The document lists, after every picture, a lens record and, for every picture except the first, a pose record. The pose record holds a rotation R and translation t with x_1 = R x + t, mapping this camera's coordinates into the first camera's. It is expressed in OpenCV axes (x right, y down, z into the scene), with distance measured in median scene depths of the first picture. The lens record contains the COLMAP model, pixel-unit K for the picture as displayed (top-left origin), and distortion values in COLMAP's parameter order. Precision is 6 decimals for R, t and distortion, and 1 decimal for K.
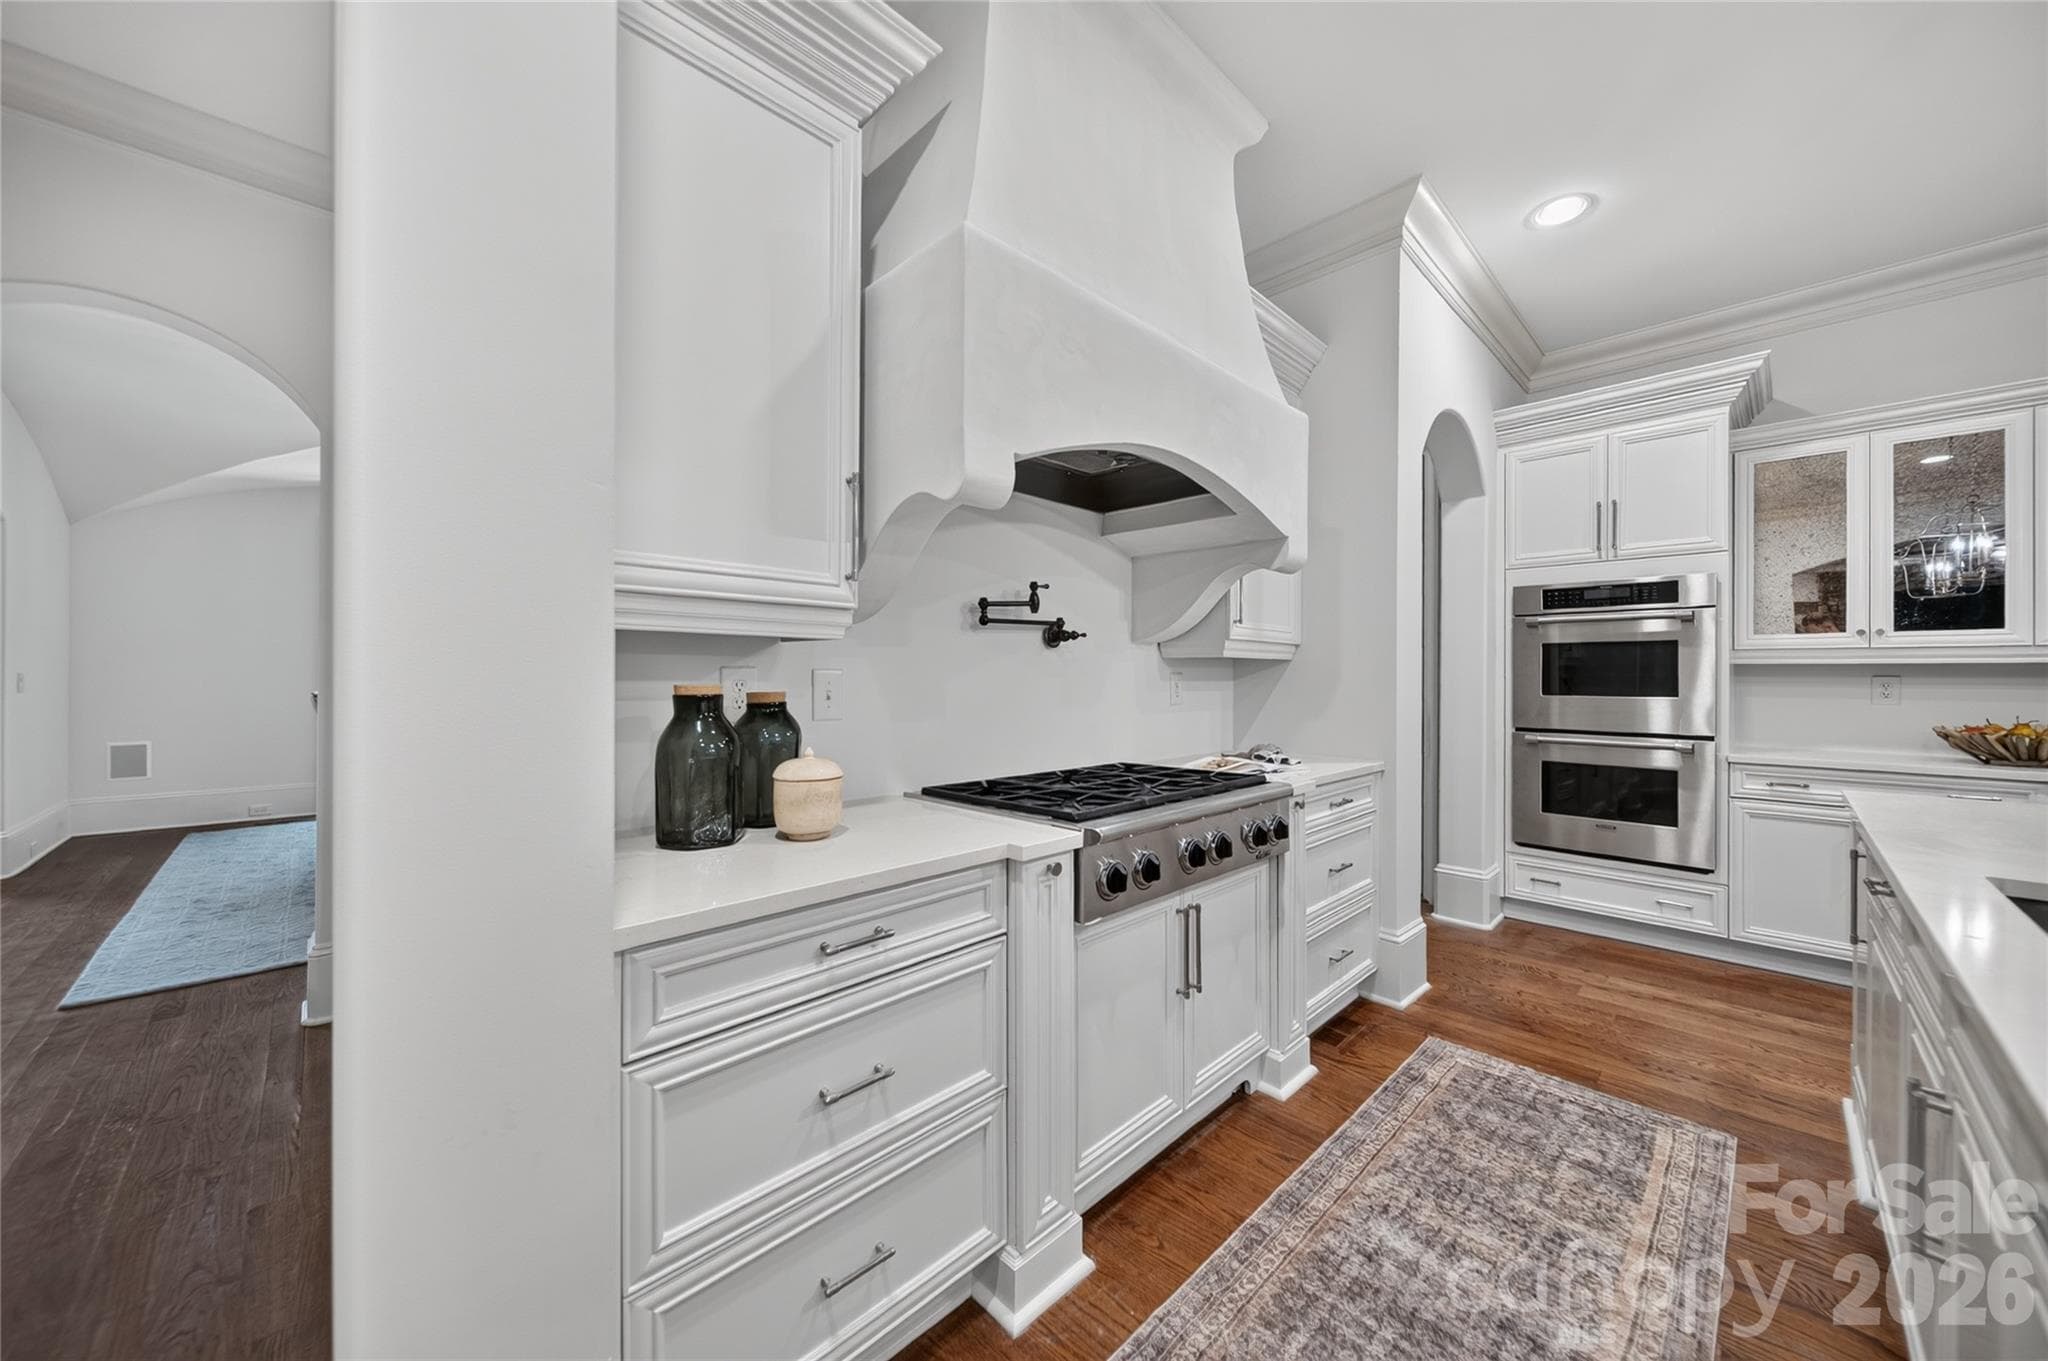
lens RADIAL K [[732.3, 0, 1039.9], [0, 732.3, 672.4], [0, 0, 1]] dist [-0.000581, -0.000316]
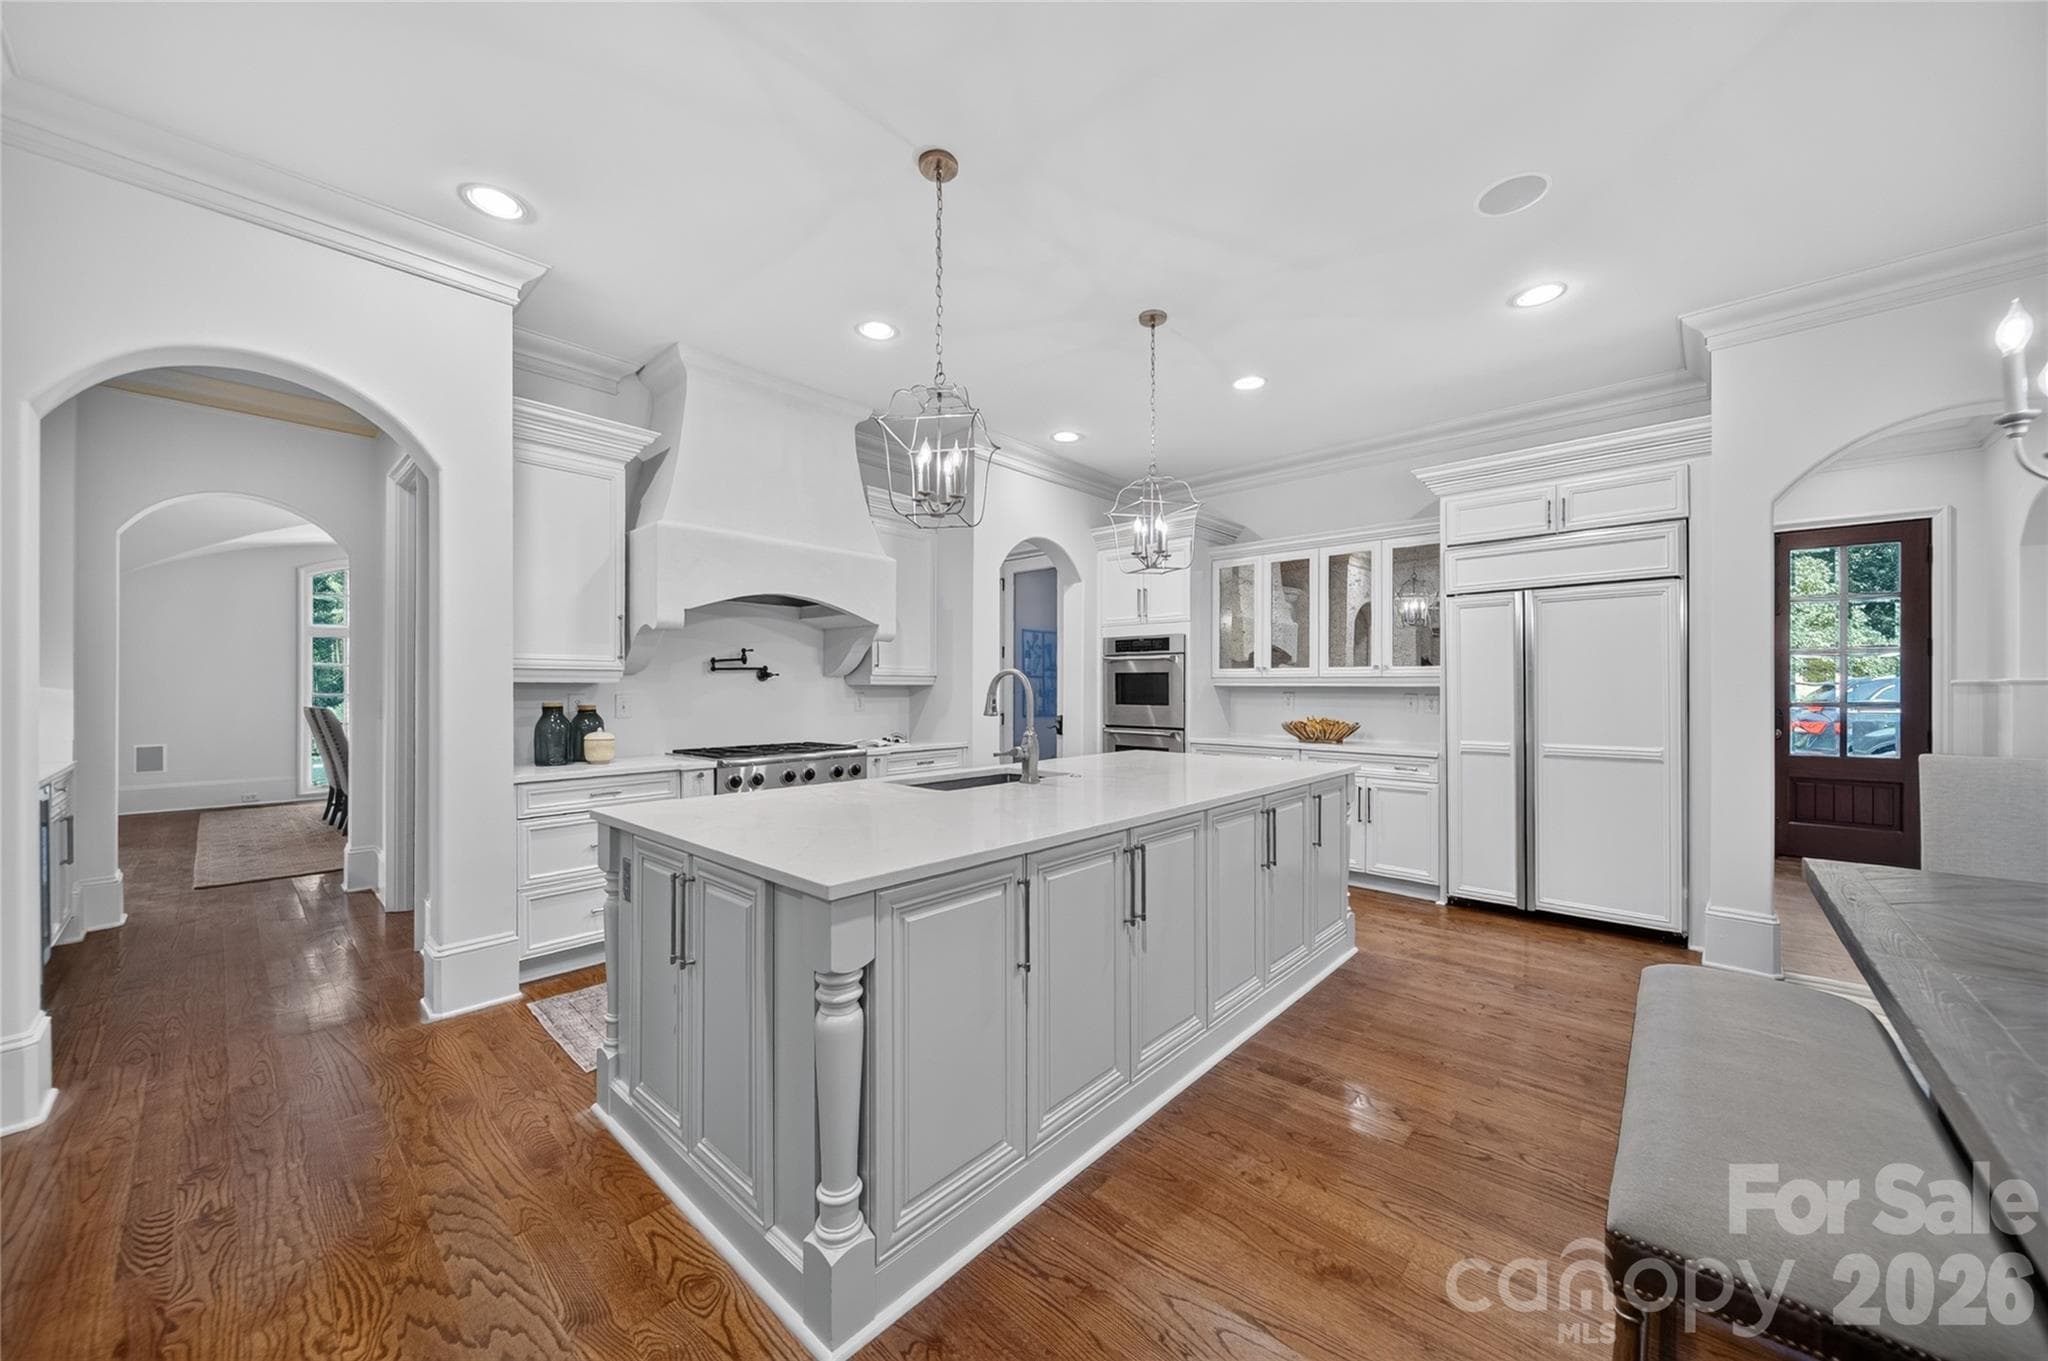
lens RADIAL K [[732.3, 0, 1025.3], [0, 732.3, 685.8], [0, 0, 1]] dist [-0.000581, -0.000316]
pose [[0.998620, -0.003036, 0.052430, 0.644656], [0.002869, 0.999991, 0.003264, -0.027400], [-0.052439, -0.003109, 0.998619, -1.006960]]
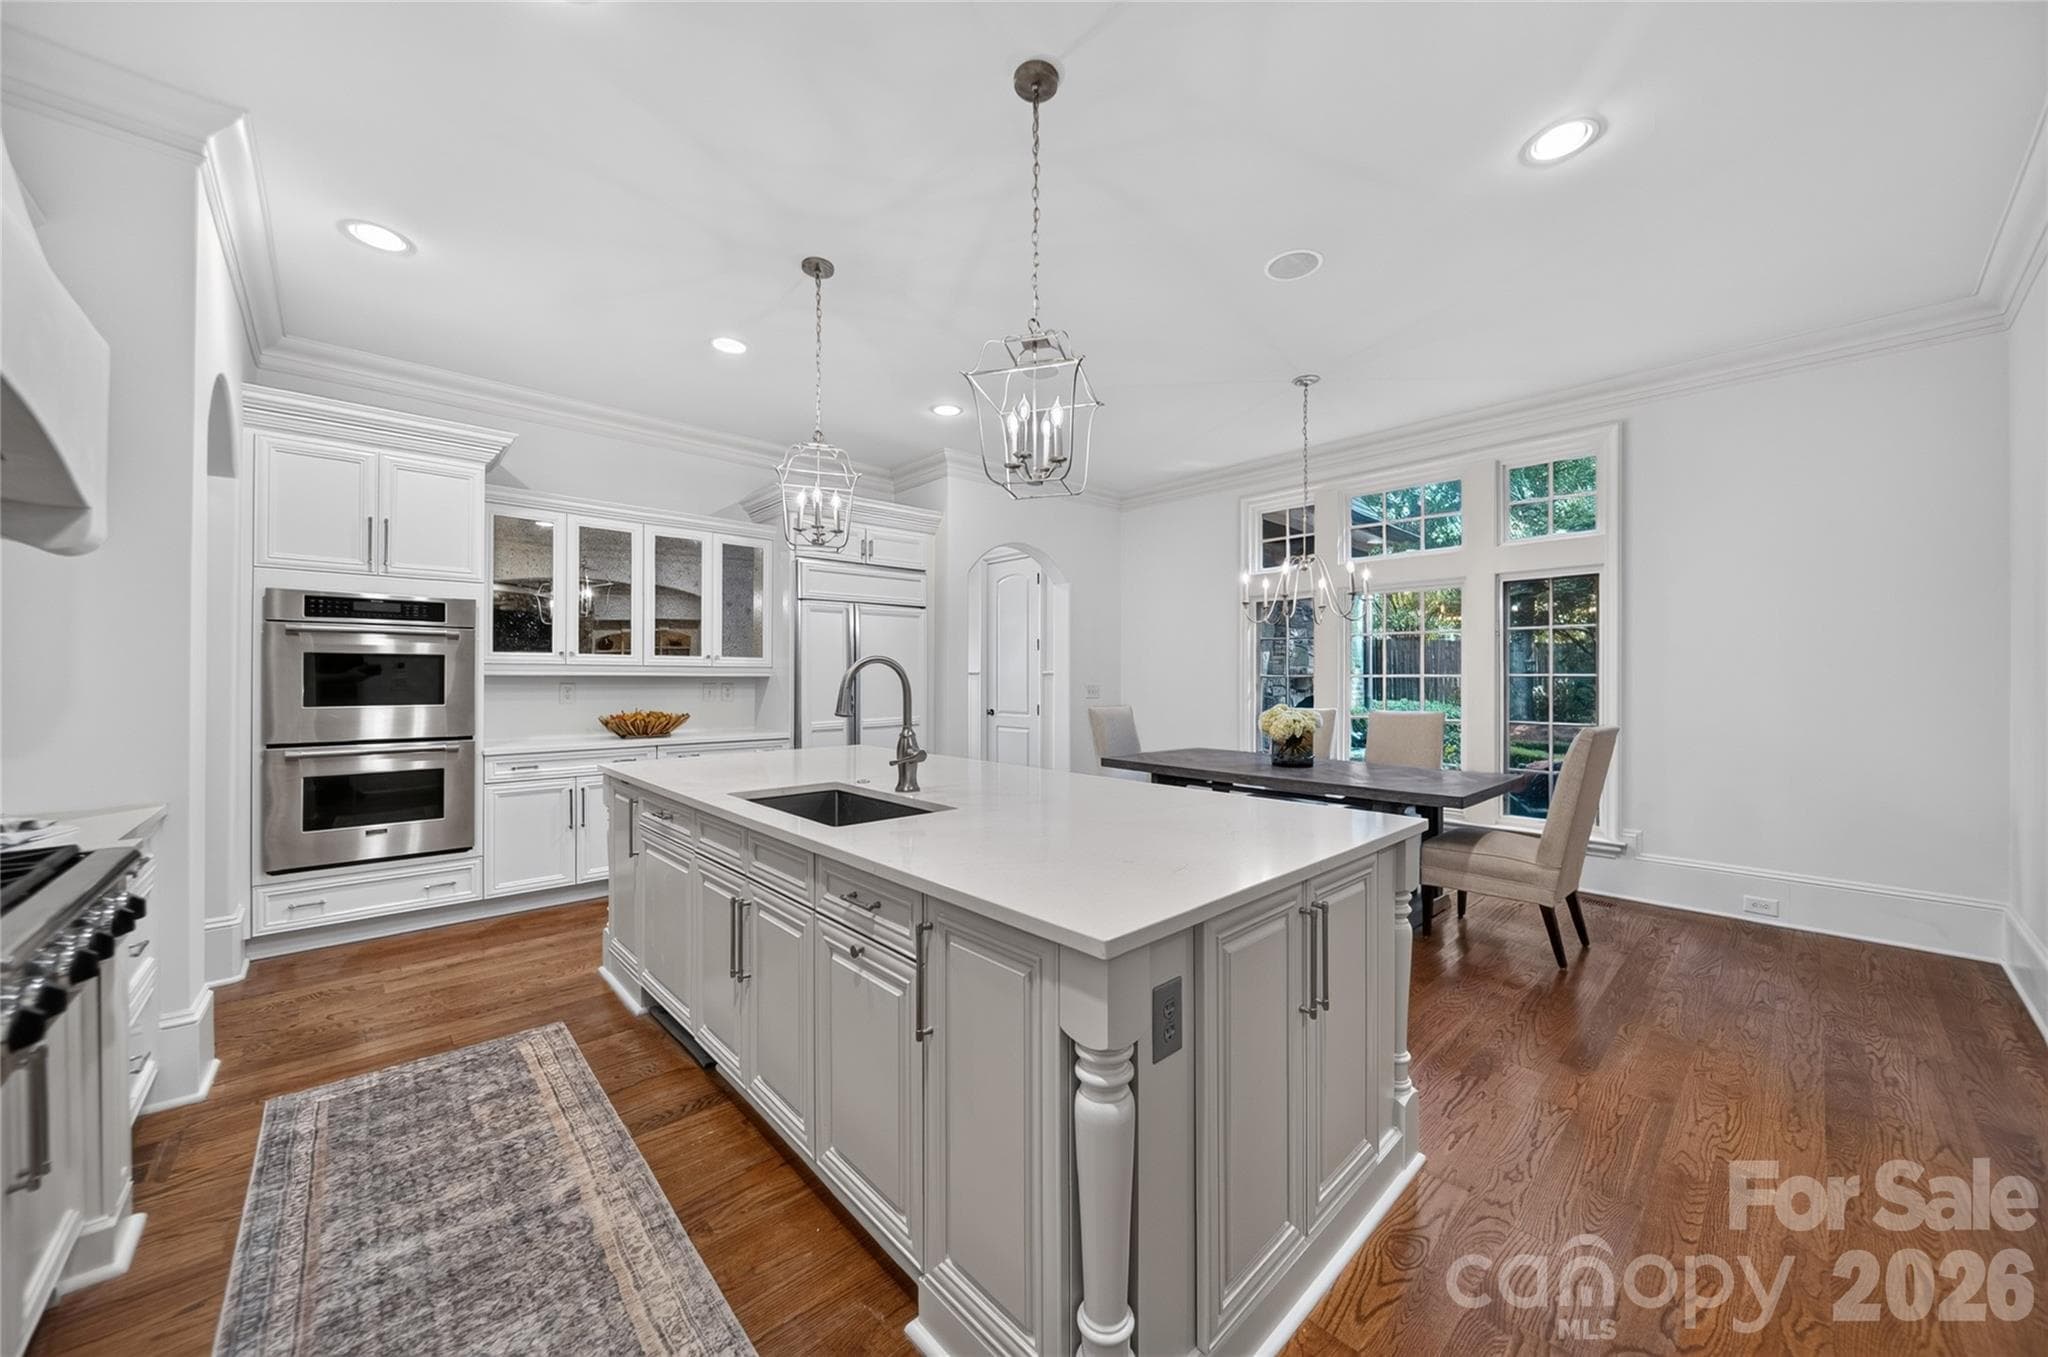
lens RADIAL K [[732.3, 0, 1040.7], [0, 732.3, 674.9], [0, 0, 1]] dist [-0.000581, -0.000316]
pose [[0.026380, -0.001170, 0.999651, -0.369469], [-0.005640, 0.999983, 0.001319, -0.027918], [-0.999636, -0.005673, 0.026373, 0.048884]]
